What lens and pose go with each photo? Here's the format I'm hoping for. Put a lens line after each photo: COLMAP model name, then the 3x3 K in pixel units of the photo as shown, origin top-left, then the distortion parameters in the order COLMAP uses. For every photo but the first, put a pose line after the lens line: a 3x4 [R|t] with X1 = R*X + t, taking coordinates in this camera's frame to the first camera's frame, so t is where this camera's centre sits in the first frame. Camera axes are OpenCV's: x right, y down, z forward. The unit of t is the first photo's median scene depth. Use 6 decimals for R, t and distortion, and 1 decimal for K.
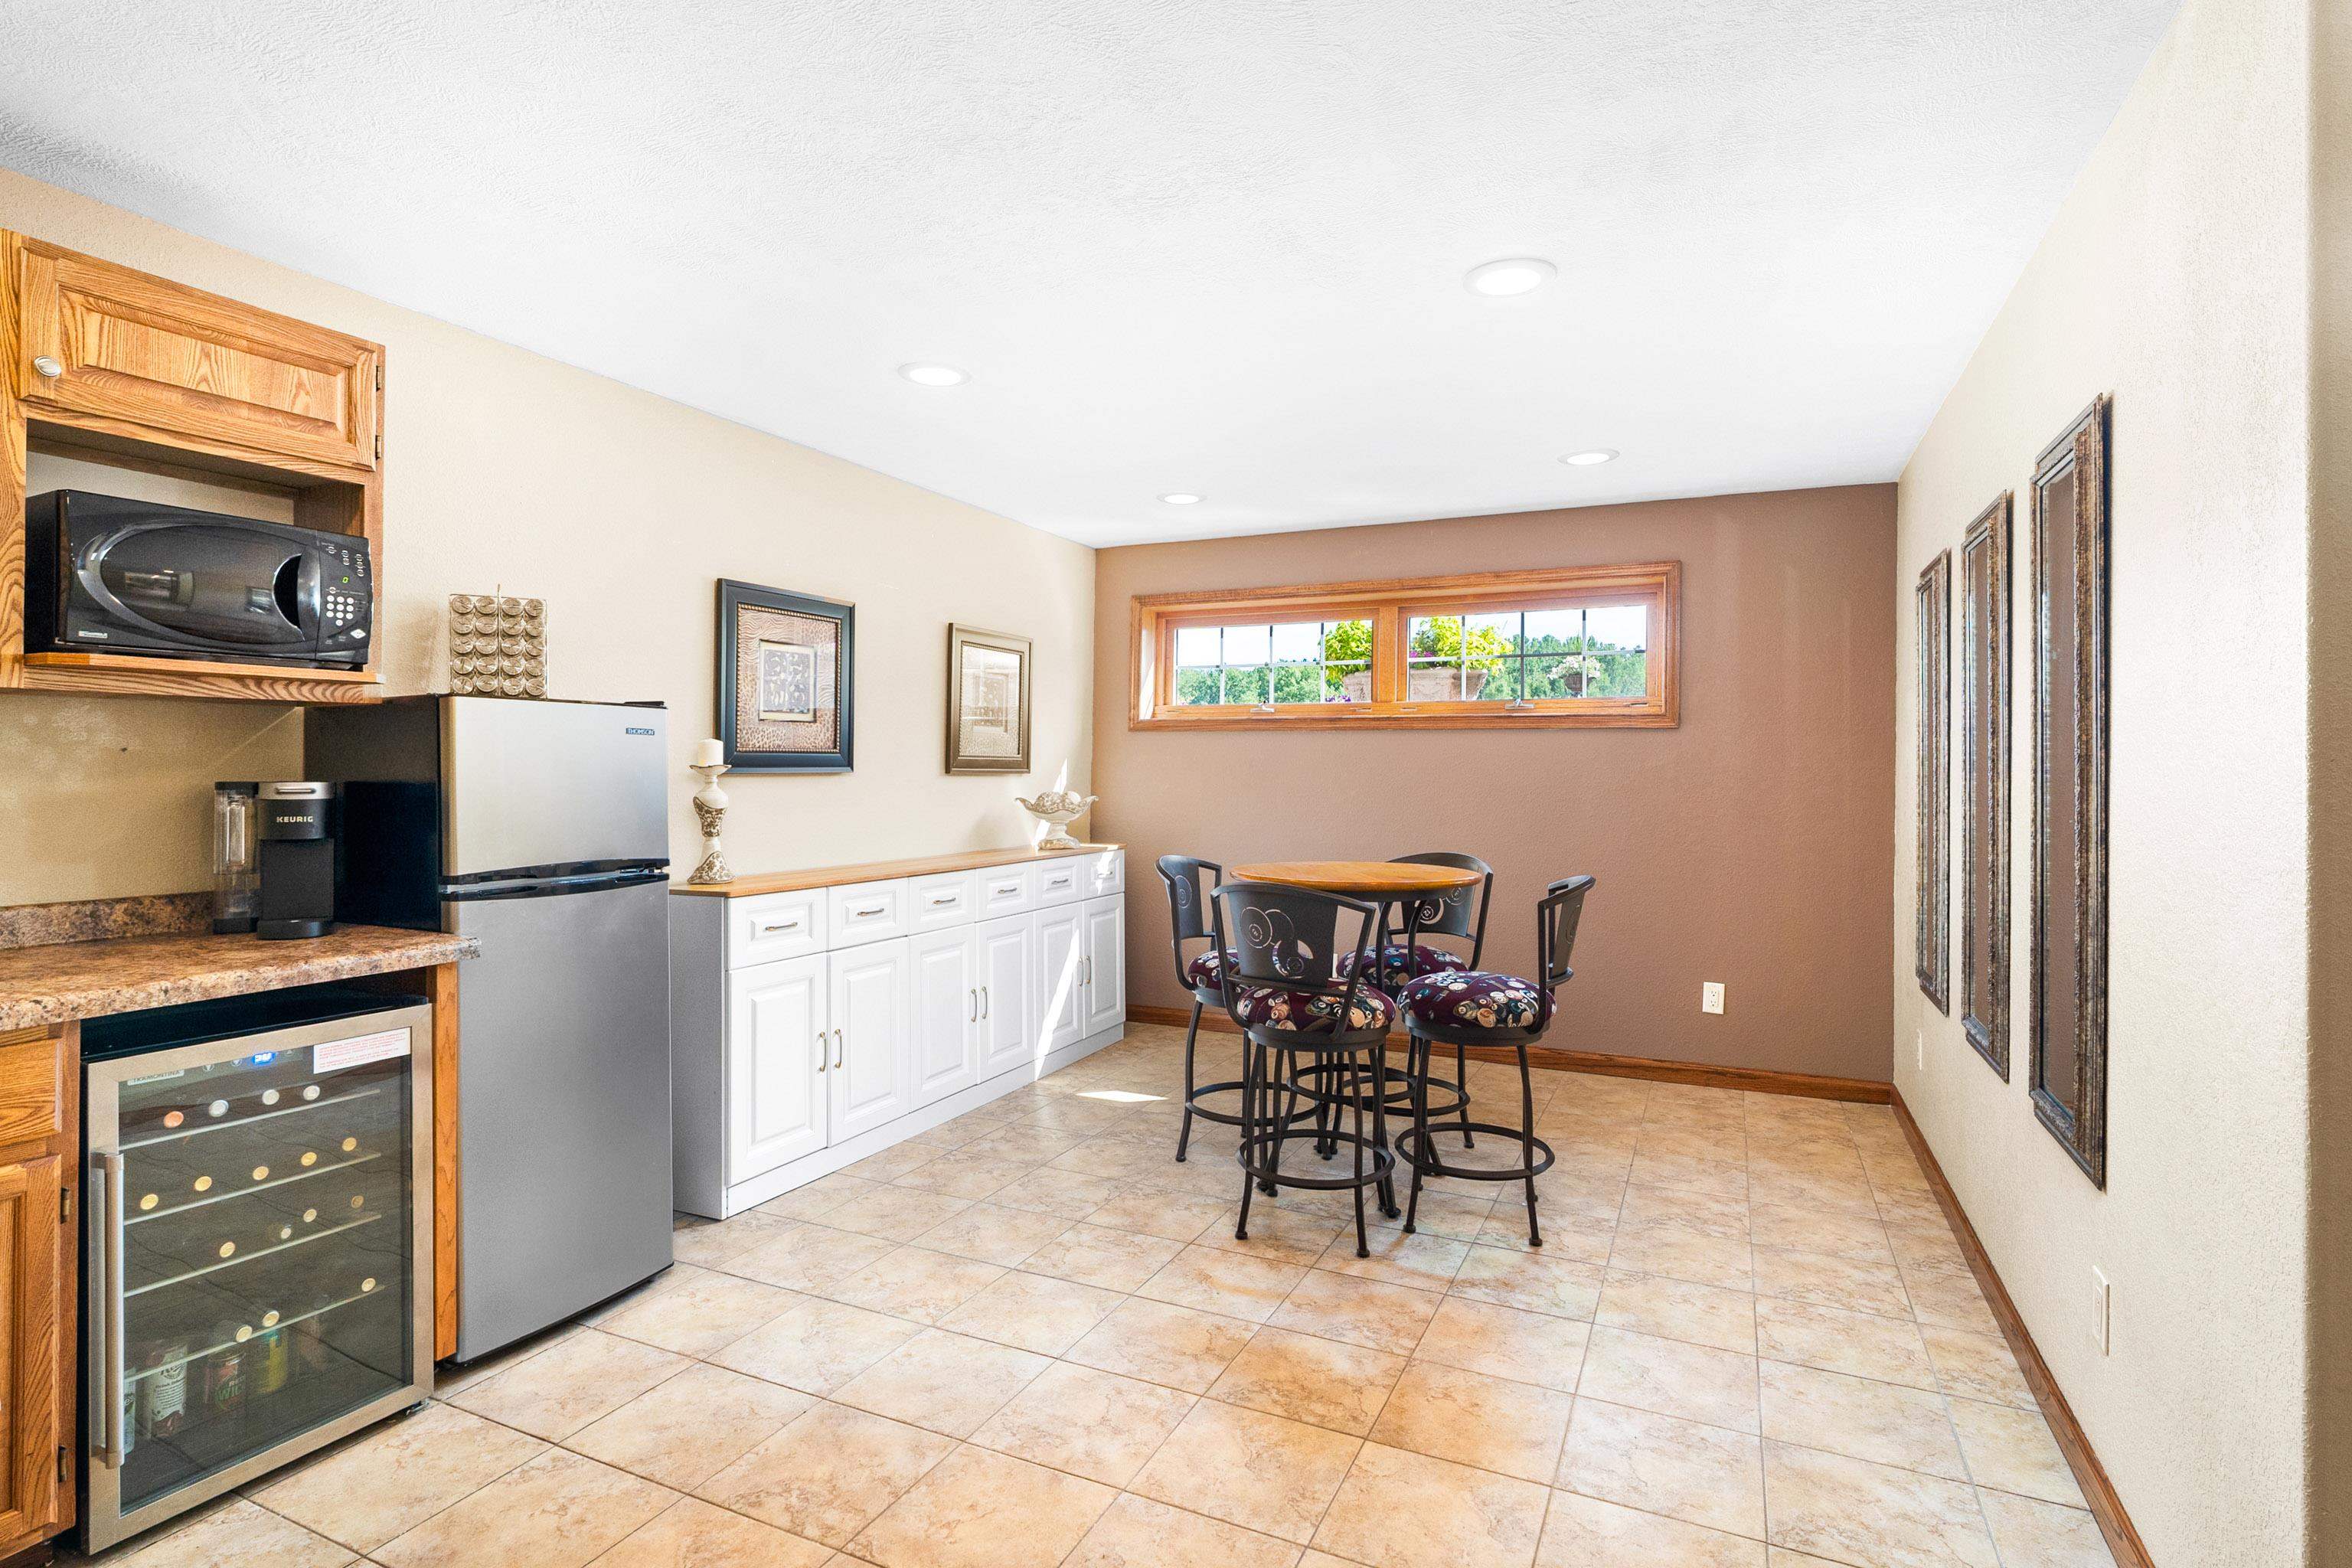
lens RADIAL K [[1166.6, 0, 1192.7], [0, 1166.6, 767.0], [0, 0, 1]] dist [-0.006350, -0.001073]
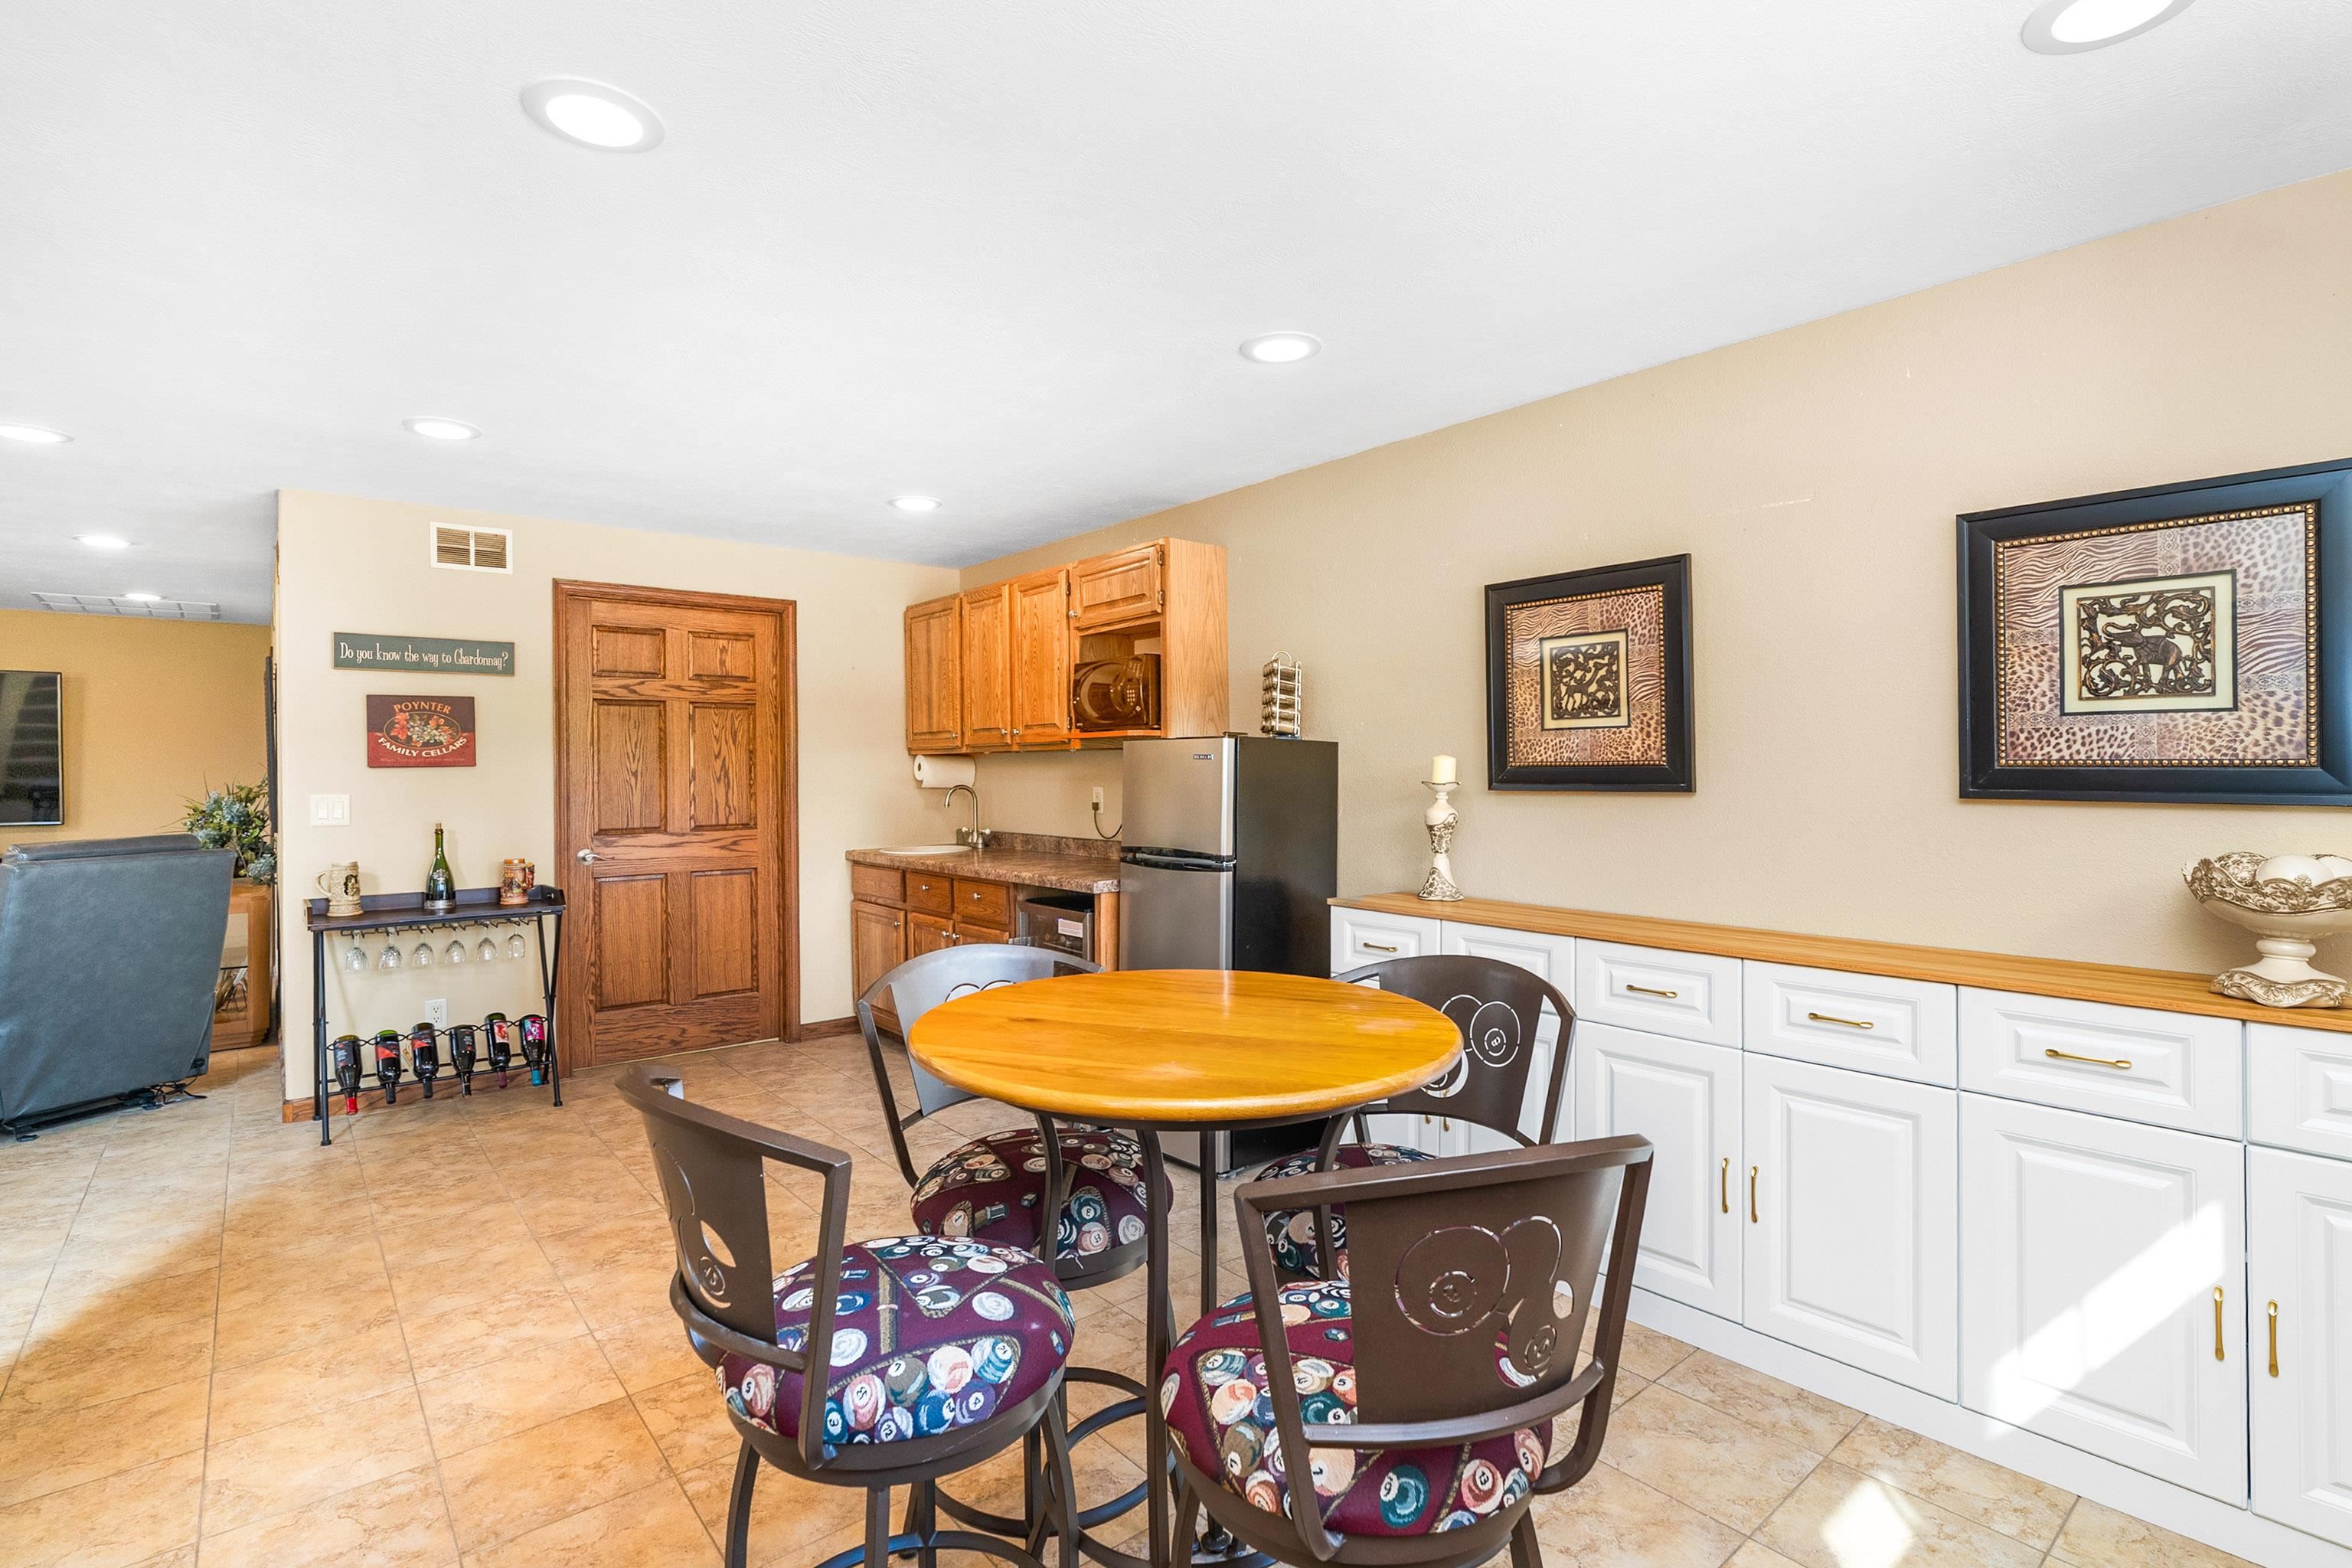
lens RADIAL K [[1077.4, 0, 1135.3], [0, 1077.4, 774.1], [0, 0, 1]] dist [-0.004127, 0.001918]
pose [[-0.444194, 0.000588, -0.895930, 0.775332], [0.003047, 0.999995, -0.000854, -0.011155], [0.895925, -0.003110, -0.444194, 1.719084]]
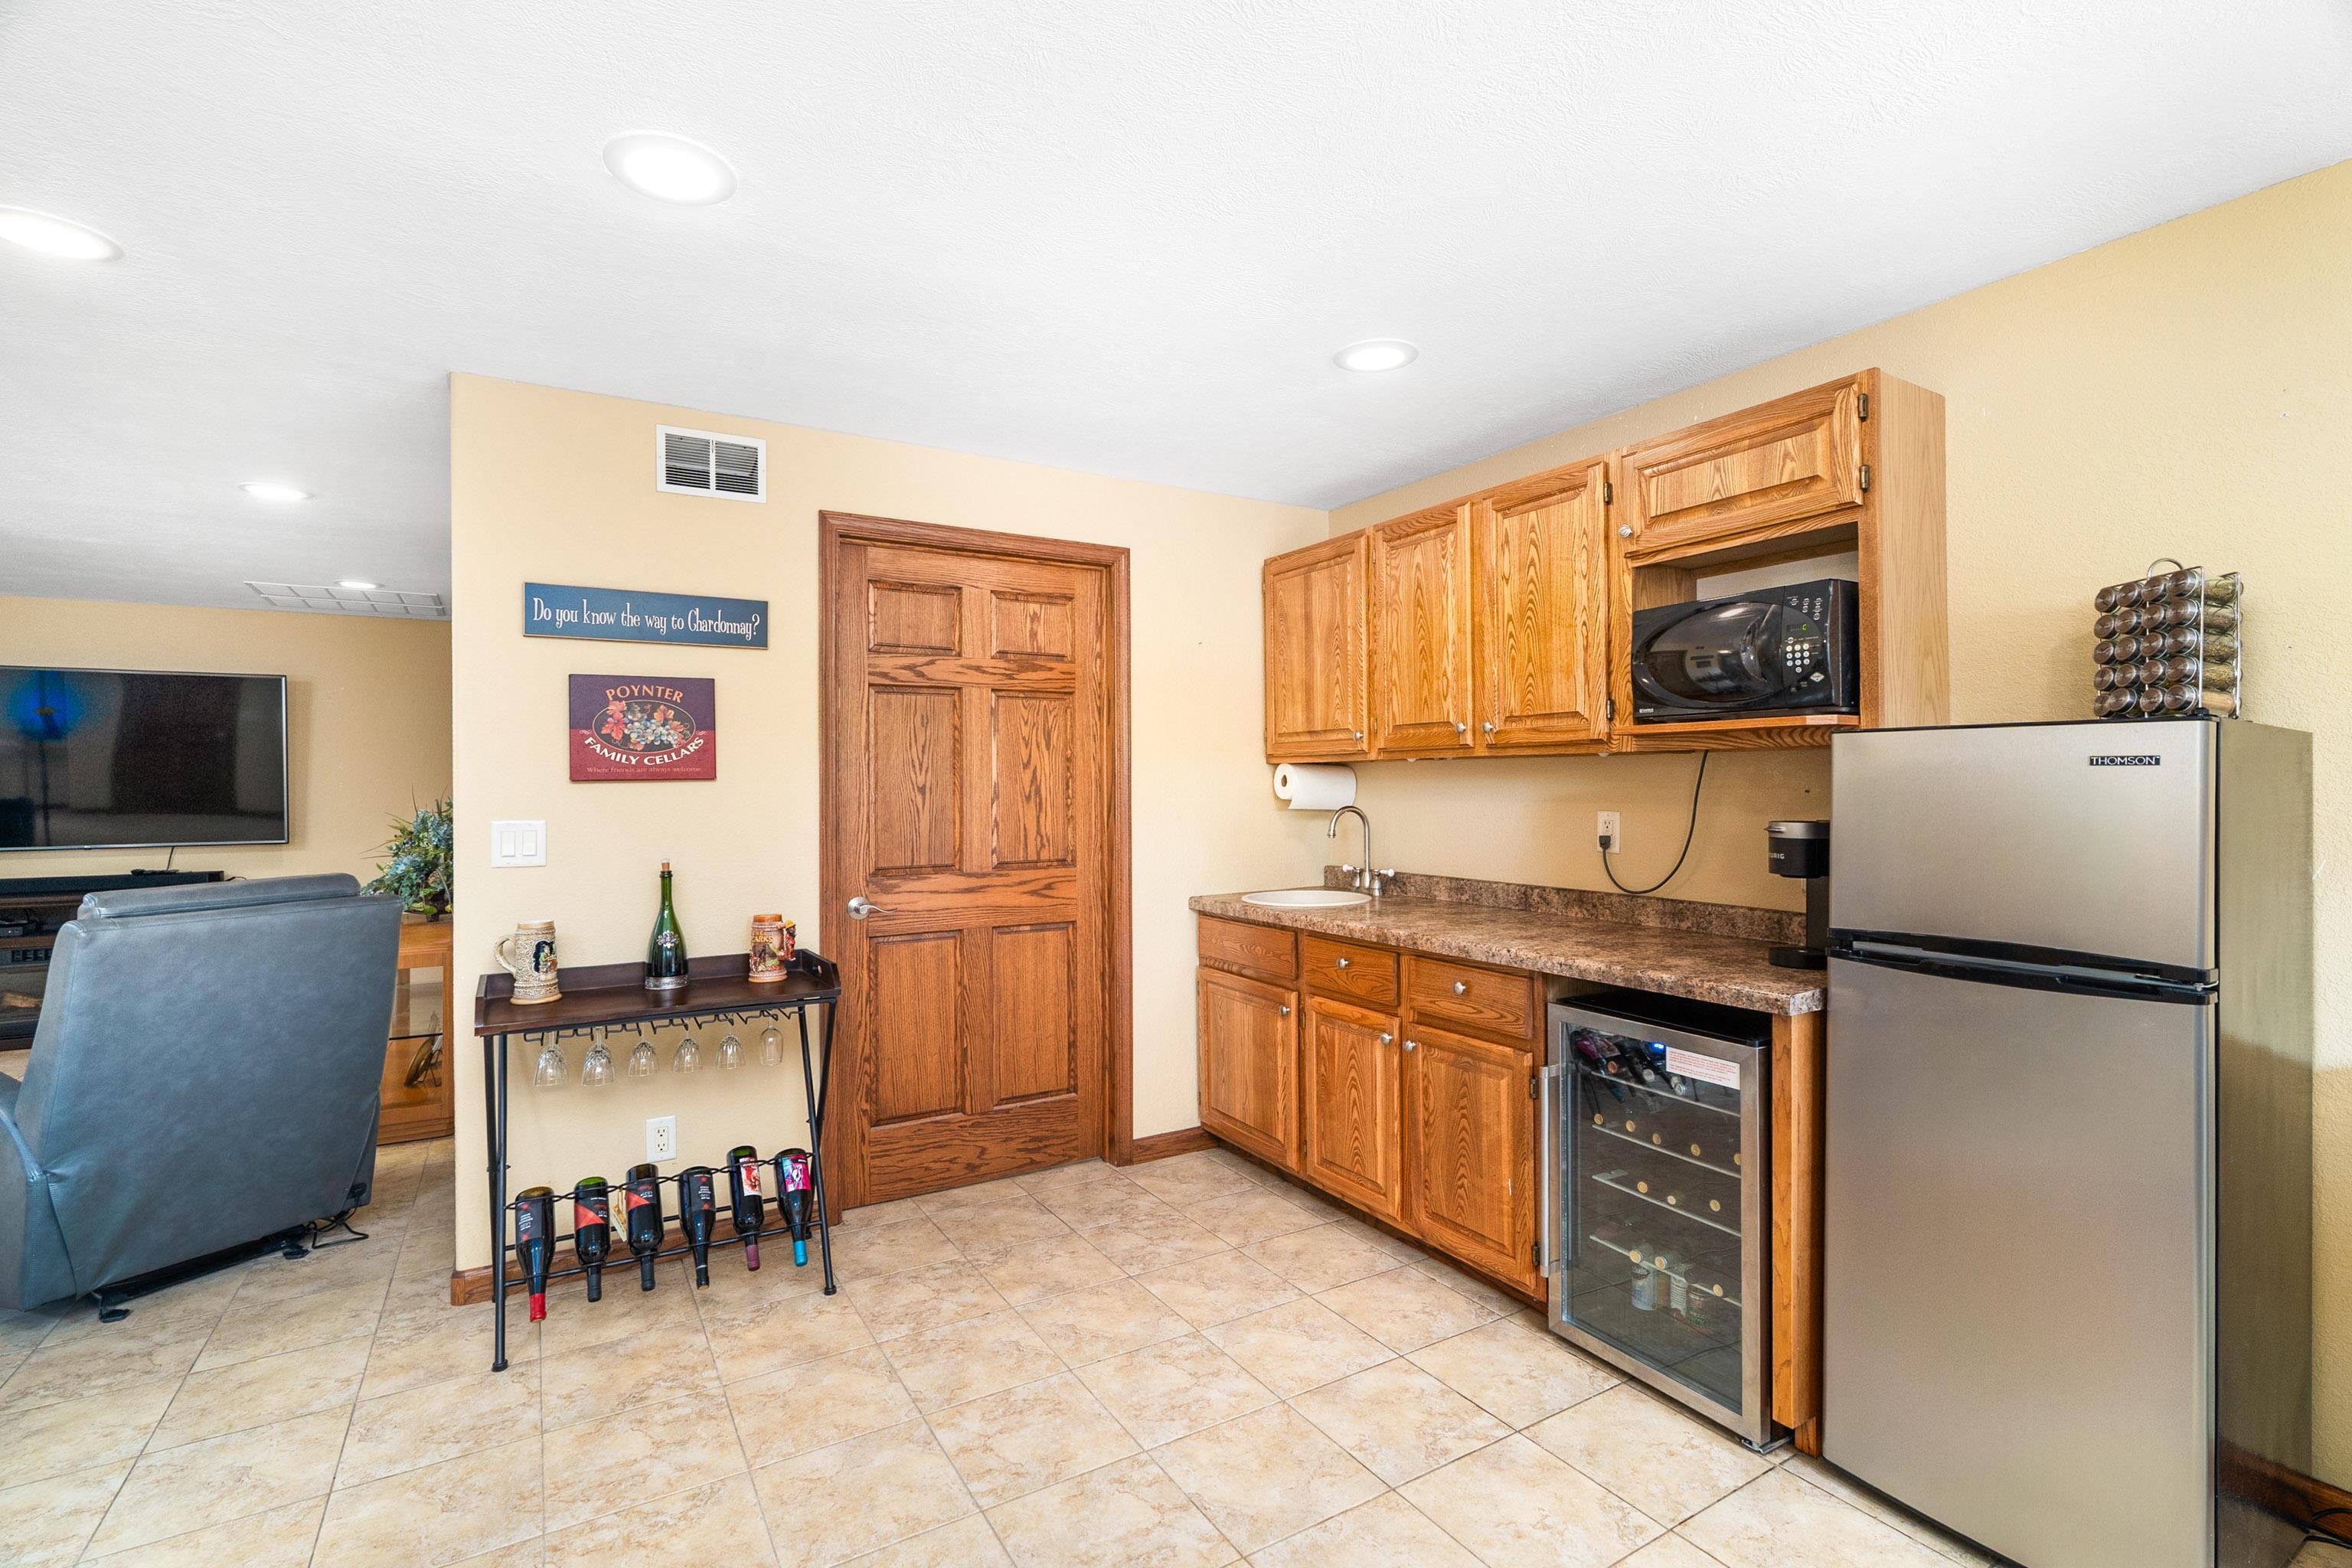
lens RADIAL K [[1077.4, 0, 1167.2], [0, 1077.4, 776.8], [0, 0, 1]] dist [-0.004127, 0.001918]
pose [[-0.567366, -0.007632, -0.823430, 0.365957], [0.001805, 0.999943, -0.010512, -0.018528], [0.823464, -0.007450, -0.567320, 1.040706]]
